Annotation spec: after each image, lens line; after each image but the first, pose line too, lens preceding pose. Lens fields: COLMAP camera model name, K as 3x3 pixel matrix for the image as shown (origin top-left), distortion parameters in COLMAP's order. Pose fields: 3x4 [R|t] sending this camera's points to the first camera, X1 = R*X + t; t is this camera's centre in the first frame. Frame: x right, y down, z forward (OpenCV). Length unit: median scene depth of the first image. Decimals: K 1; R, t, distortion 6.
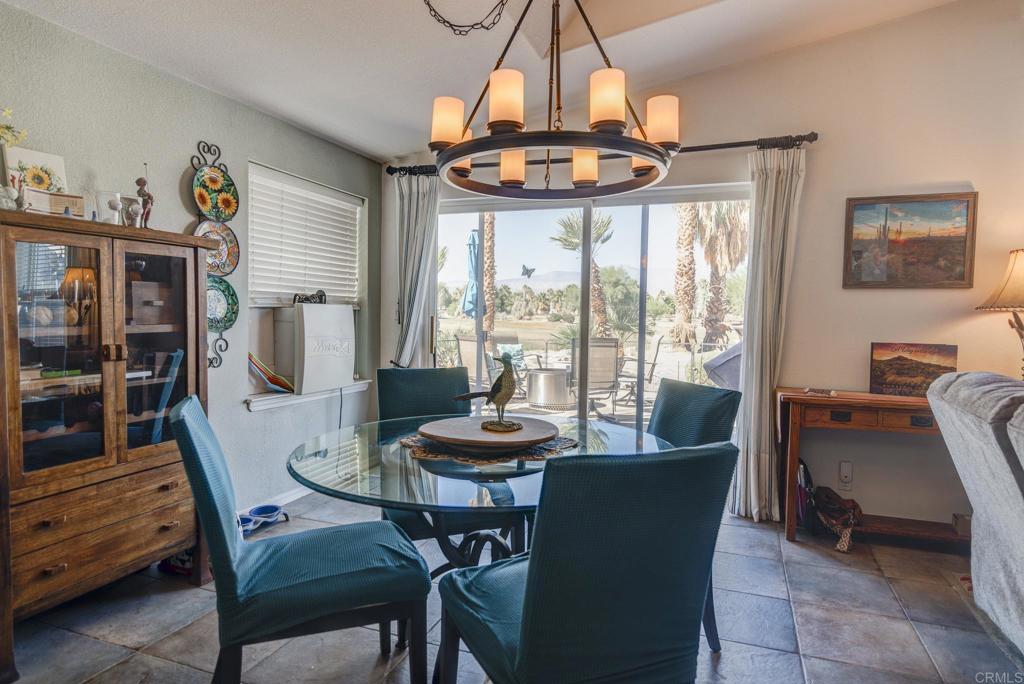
lens RADIAL K [[595.8, 0, 512.0], [0, 595.8, 342.0], [0, 0, 1]] dist [0.054267, 0.000225]
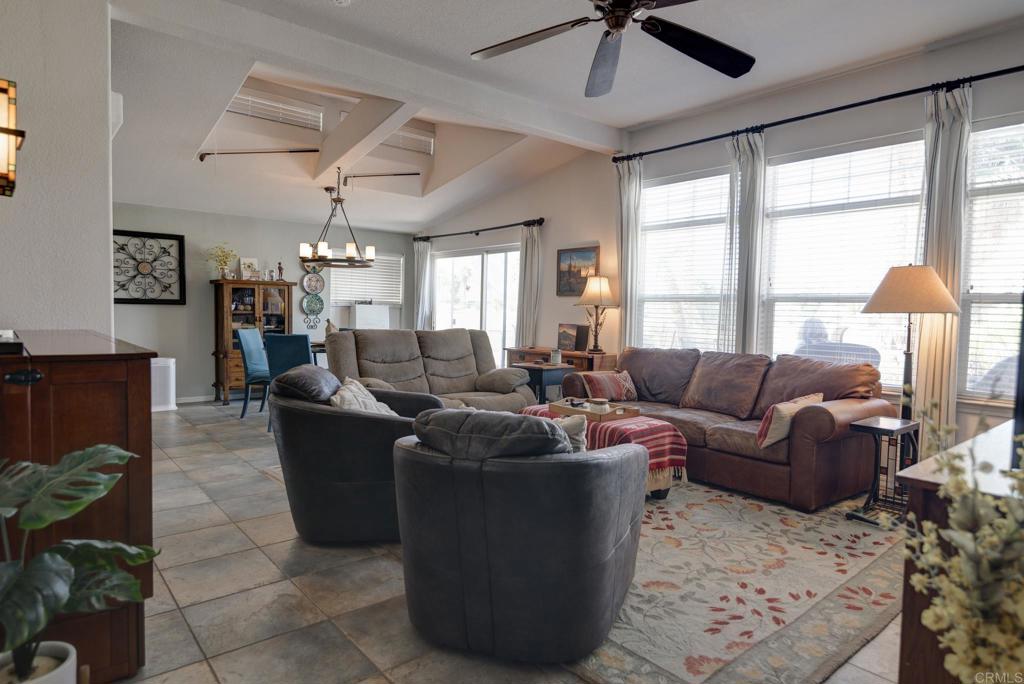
lens RADIAL K [[595.8, 0, 512.0], [0, 595.8, 342.0], [0, 0, 1]] dist [0.054267, 0.000225]
pose [[0.869095, 0.025307, -0.493998, 1.382143], [-0.030458, 0.999533, -0.002379, 0.069456], [0.493707, 0.017114, 0.869460, -0.739812]]
